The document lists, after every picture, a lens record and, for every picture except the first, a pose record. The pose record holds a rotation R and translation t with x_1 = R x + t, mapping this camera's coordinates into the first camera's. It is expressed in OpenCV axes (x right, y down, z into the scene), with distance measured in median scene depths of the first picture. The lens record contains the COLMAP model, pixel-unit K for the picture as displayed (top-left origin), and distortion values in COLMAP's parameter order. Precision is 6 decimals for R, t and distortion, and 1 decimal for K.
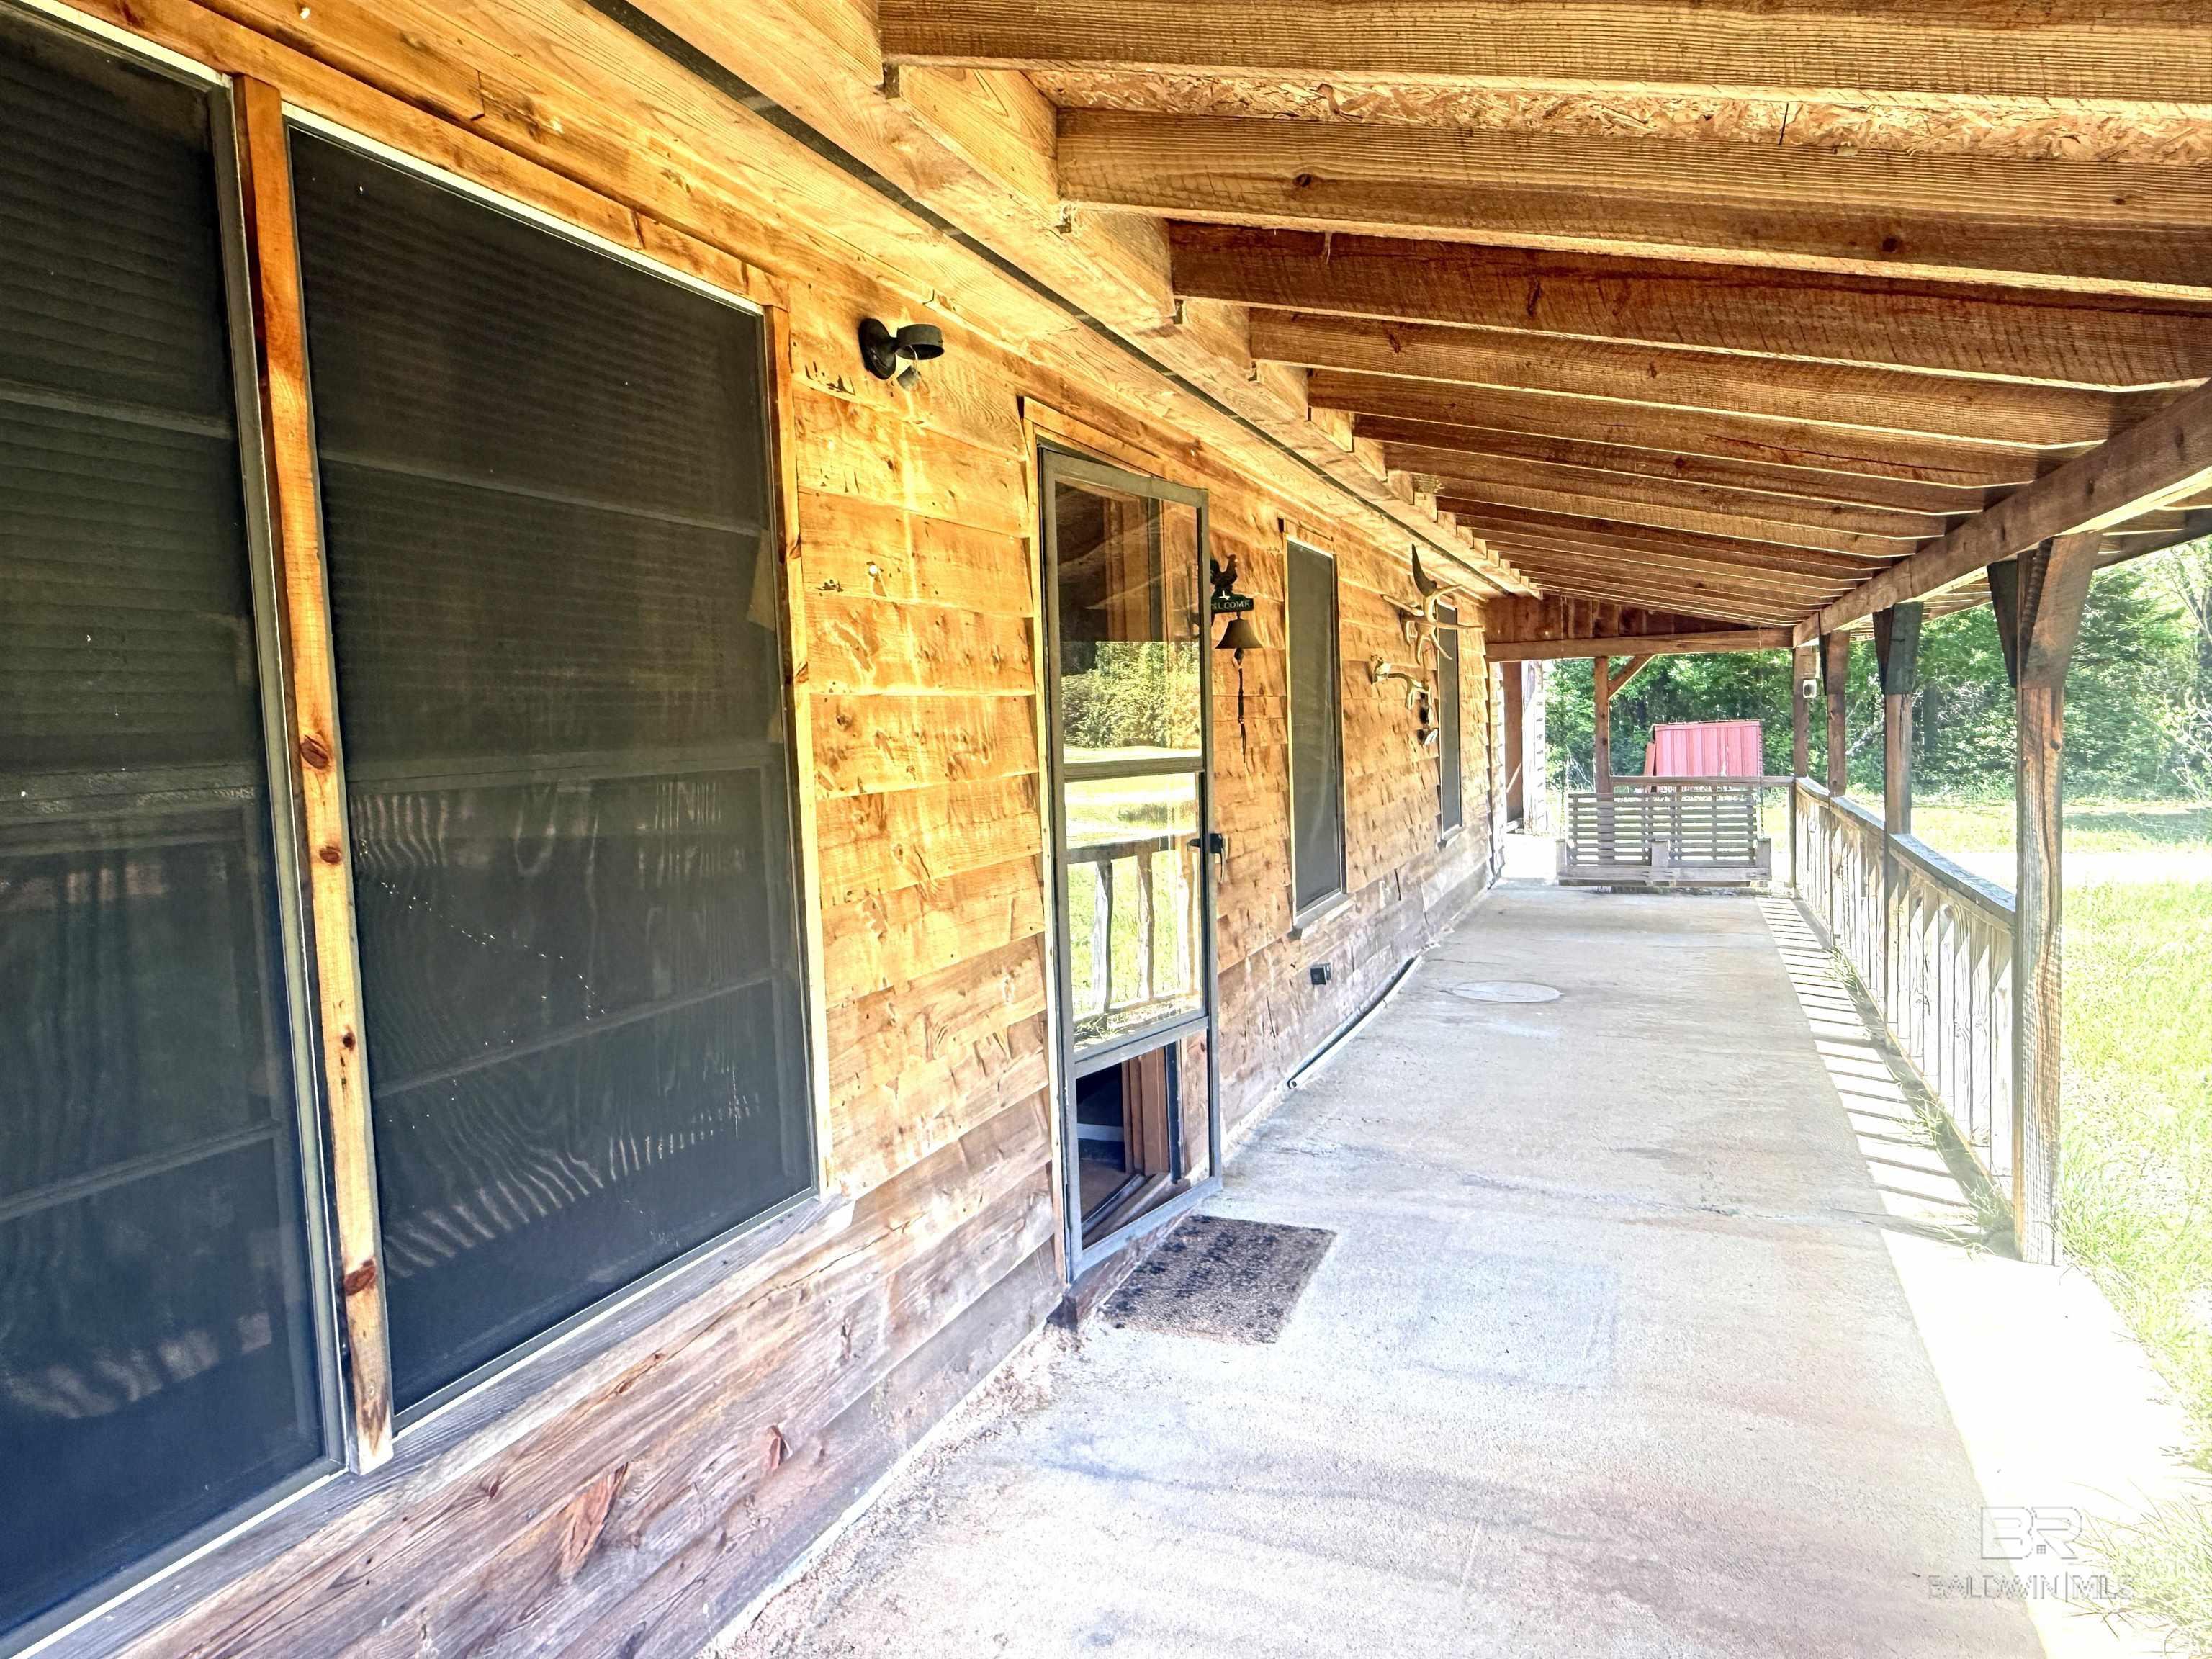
lens RADIAL K [[1450.0, 0, 1103.3], [0, 1450.0, 824.9], [0, 0, 1]] dist [-0.050718, -0.001178]
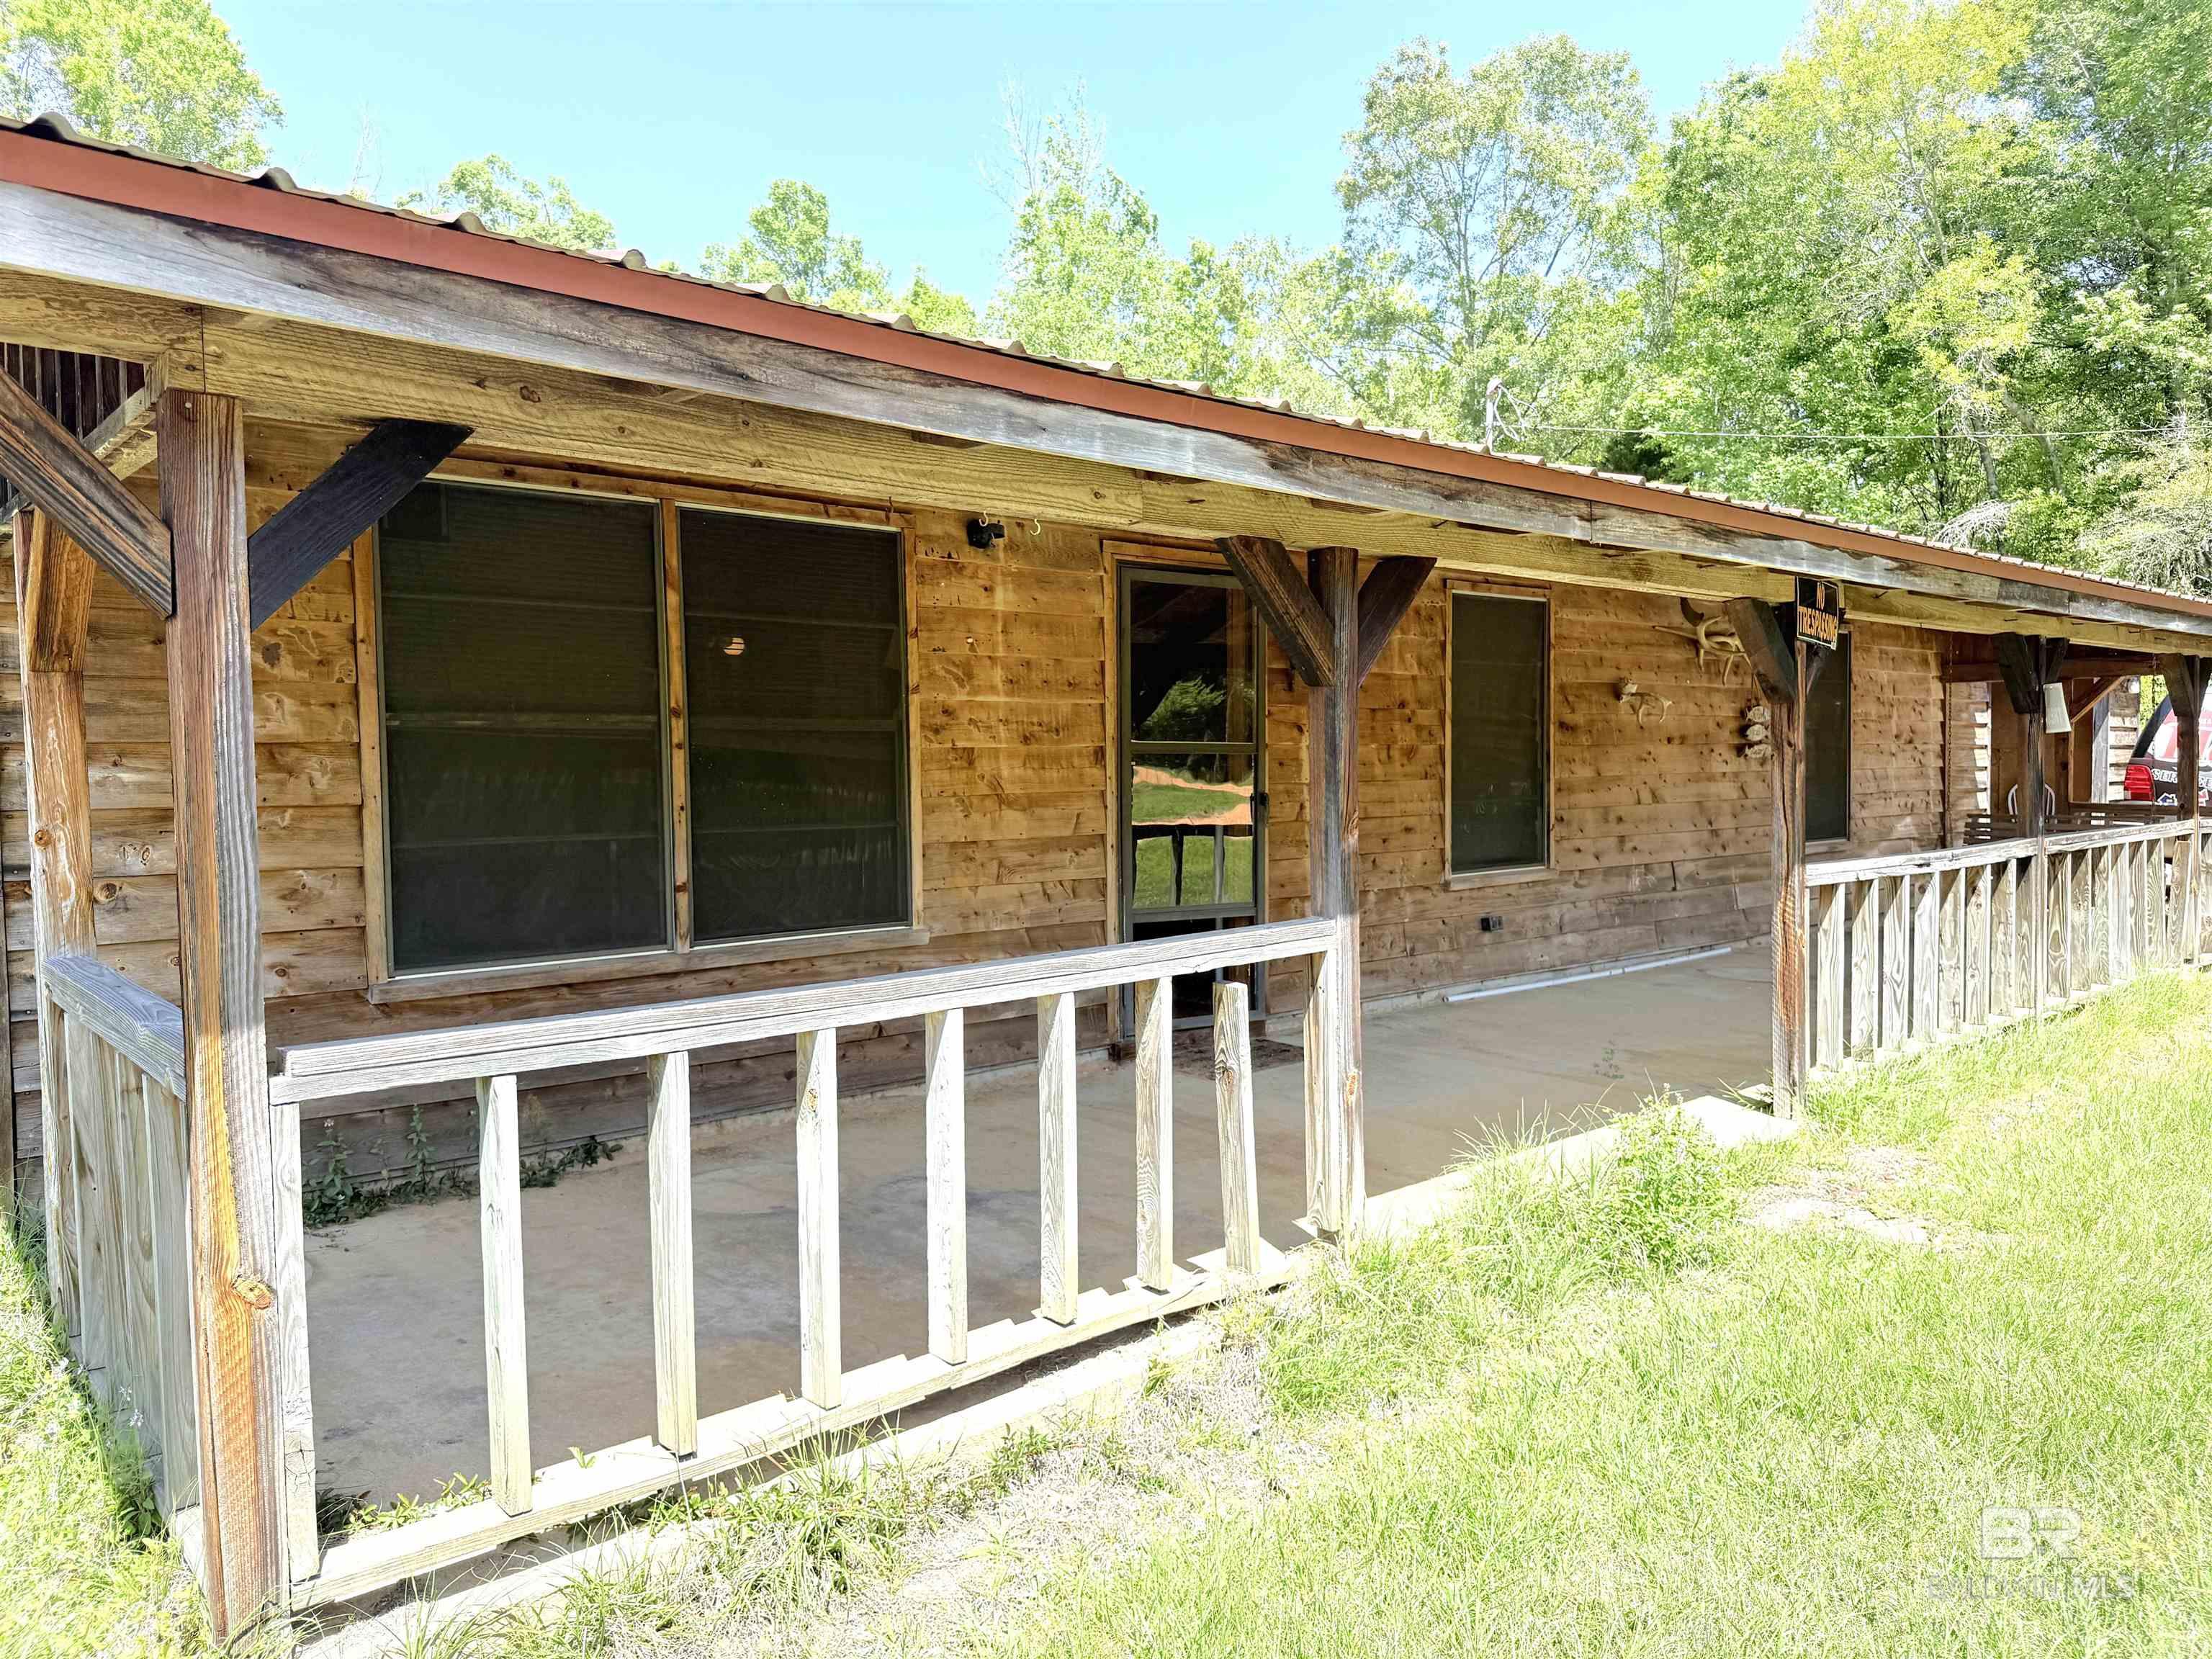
lens RADIAL K [[1561.6, 0, 1105.3], [0, 1561.6, 830.0], [0, 0, 1]] dist [-0.008897, -0.007686]
pose [[0.886053, 0.046233, -0.461272, 1.077253], [-0.055057, 0.998467, -0.005683, 0.100714], [0.460302, 0.030432, 0.887241, -0.915326]]
